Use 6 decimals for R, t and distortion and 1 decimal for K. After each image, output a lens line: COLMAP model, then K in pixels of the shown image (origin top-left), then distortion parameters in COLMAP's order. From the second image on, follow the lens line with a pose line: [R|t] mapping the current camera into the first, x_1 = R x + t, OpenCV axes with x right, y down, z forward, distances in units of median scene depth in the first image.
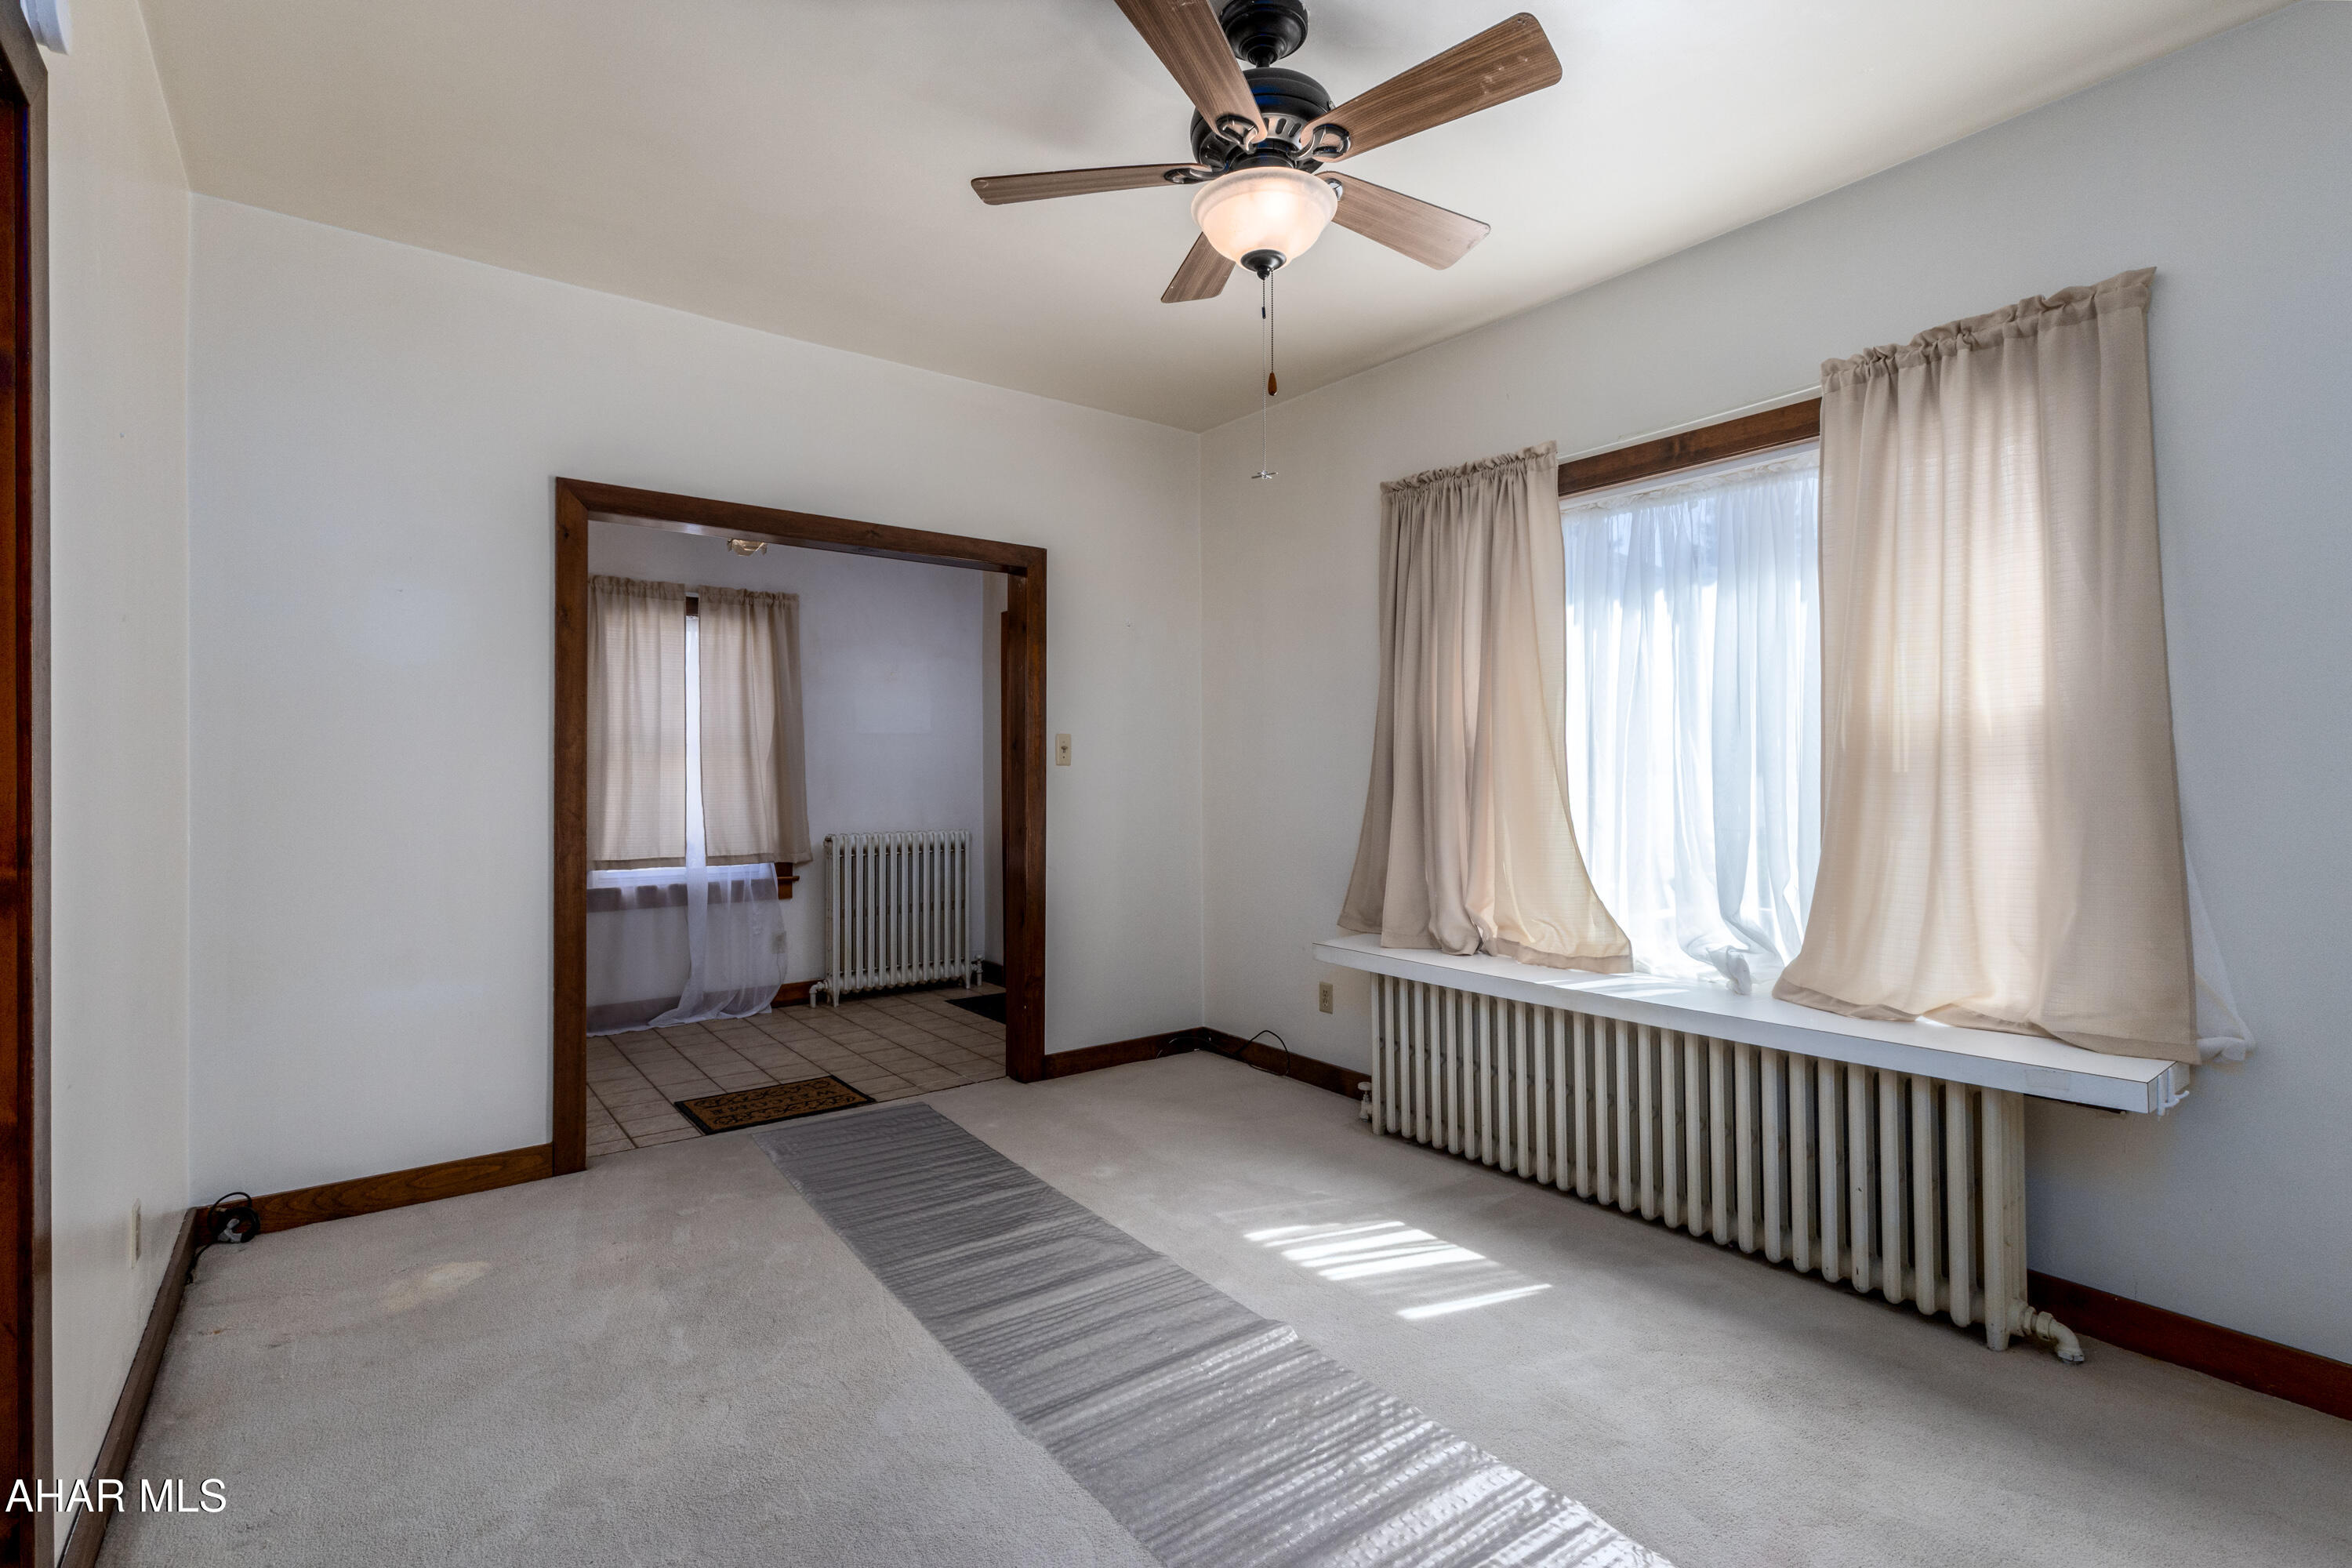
lens RADIAL K [[1110.0, 0, 1176.0], [0, 1110.0, 780.0], [0, 0, 1]] dist [0.000064, 0.000178]
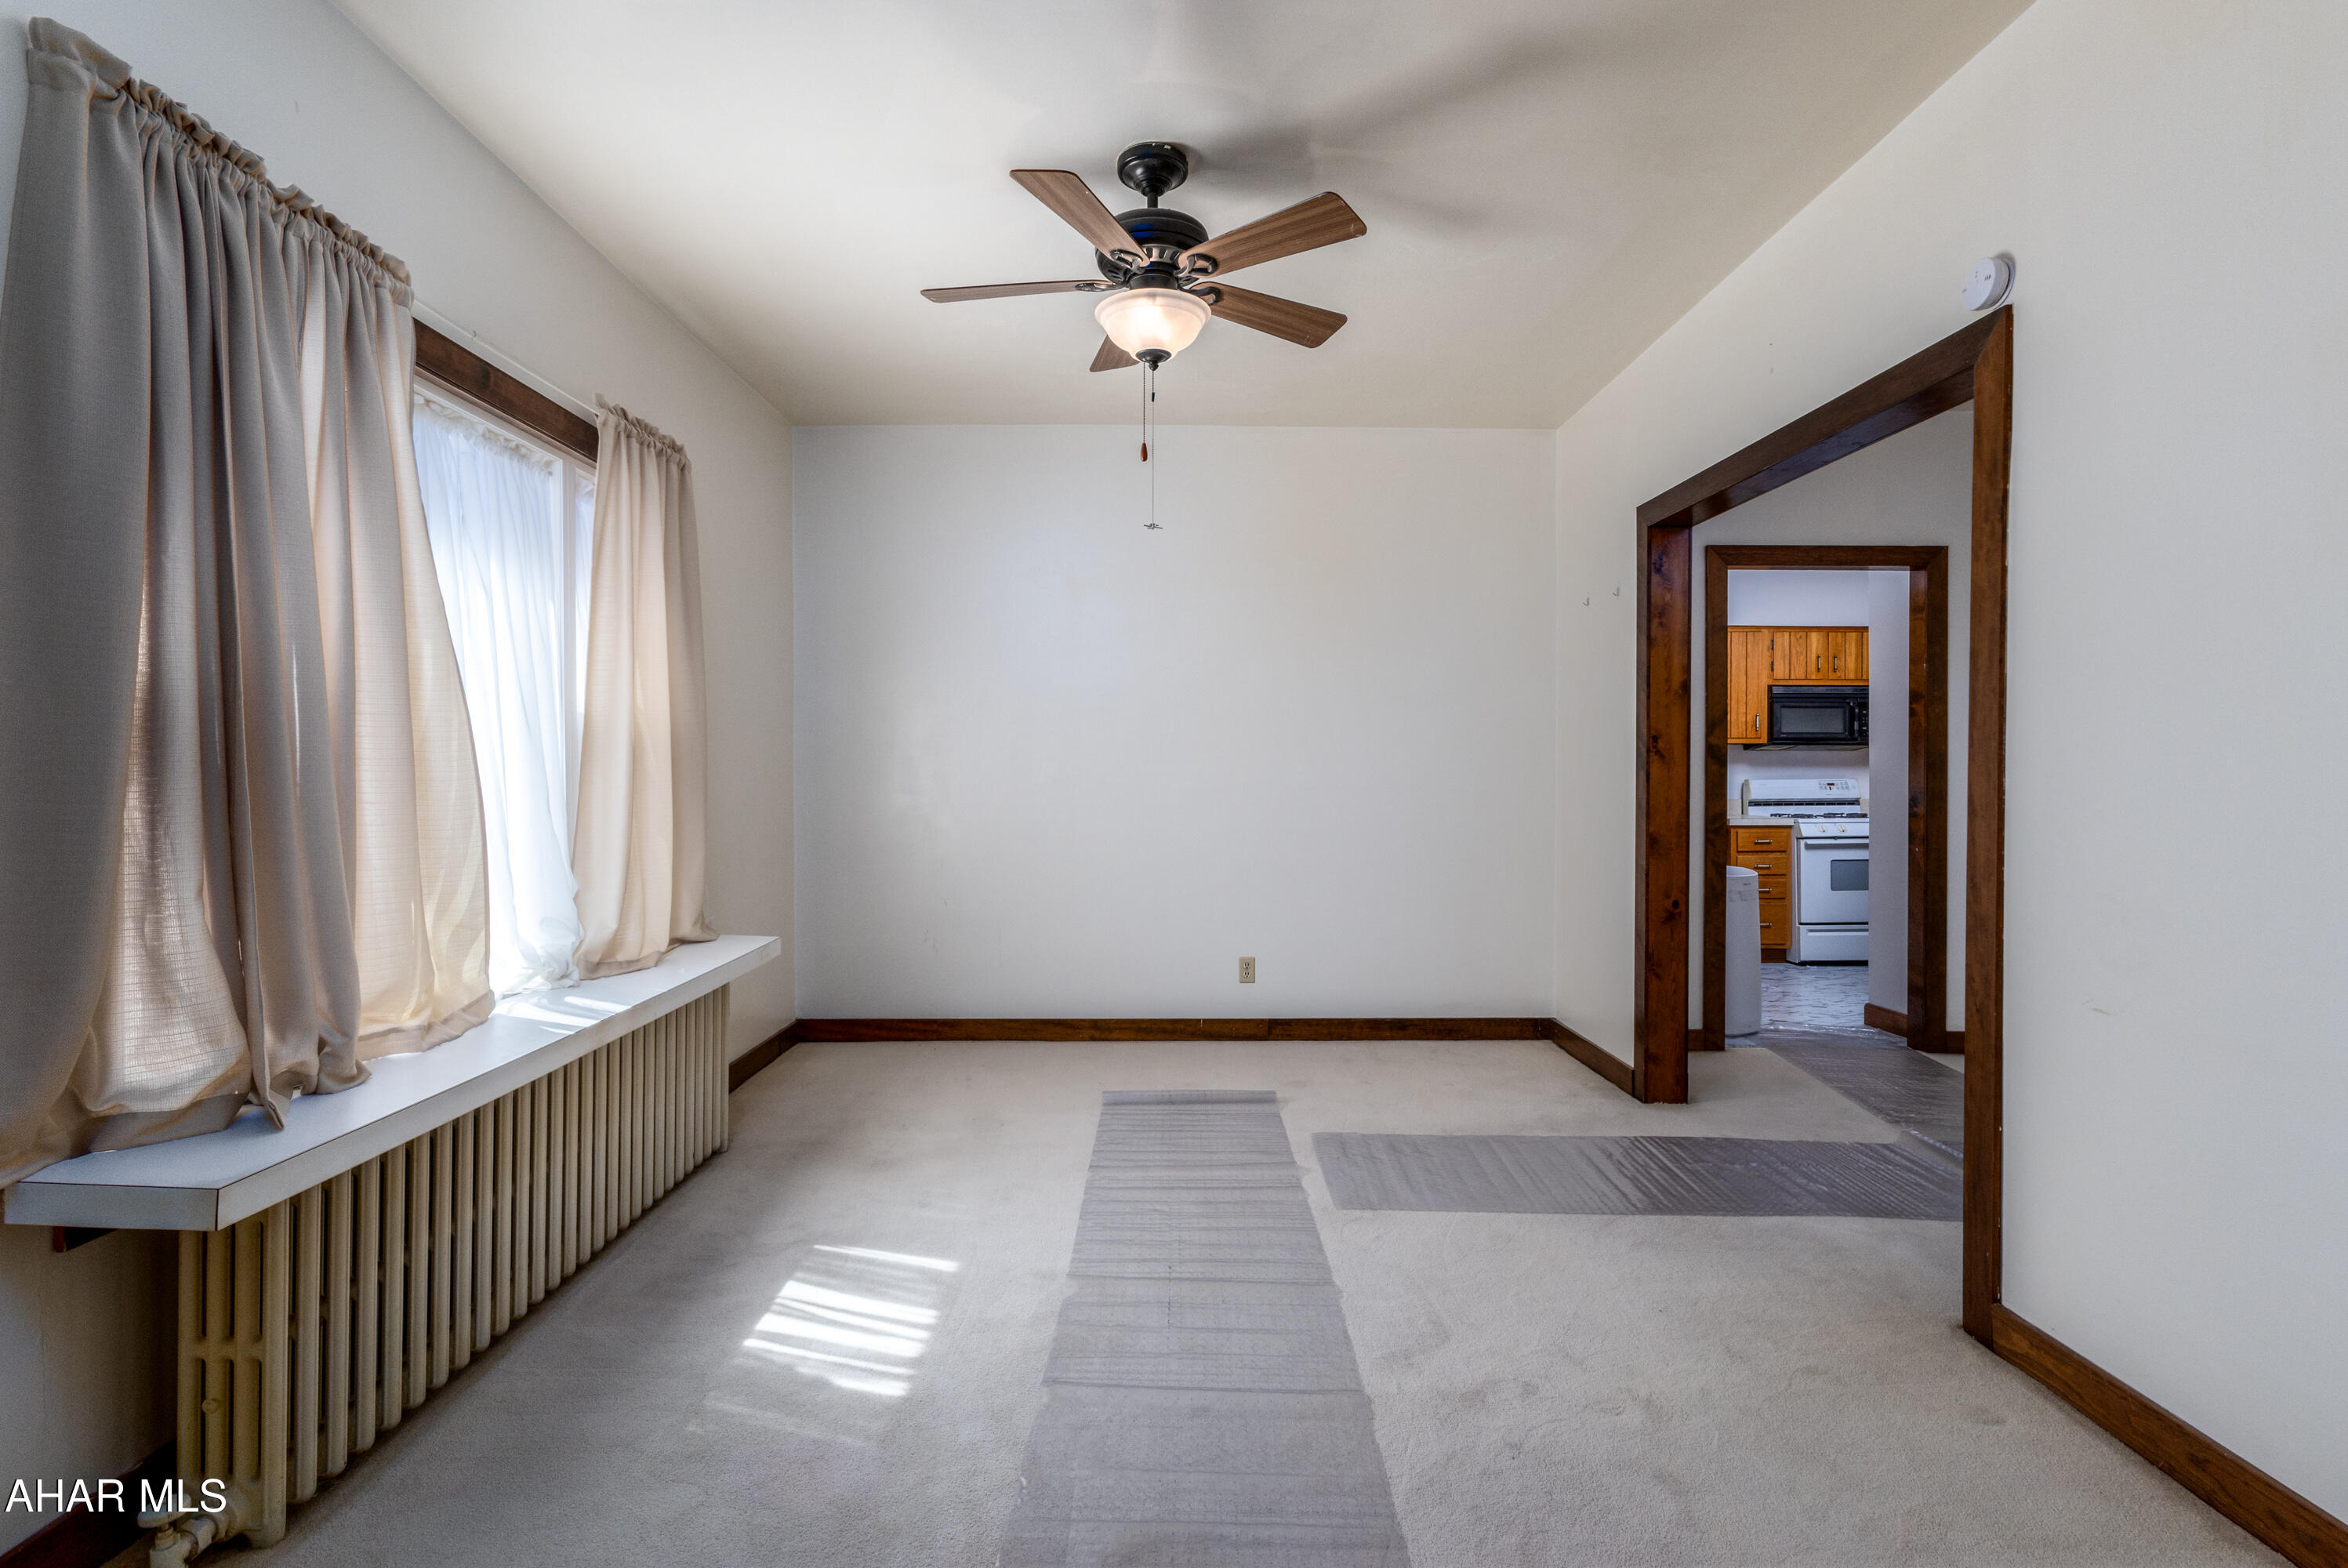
lens RADIAL K [[1108.2, 0, 1174.0], [0, 1108.2, 780.0], [0, 0, 1]] dist [0.000064, 0.000178]
pose [[-0.808404, -0.002891, 0.588621, -0.569891], [-0.005605, 0.999980, -0.002786, 0.005385], [-0.588601, -0.005551, -0.808404, 1.655583]]
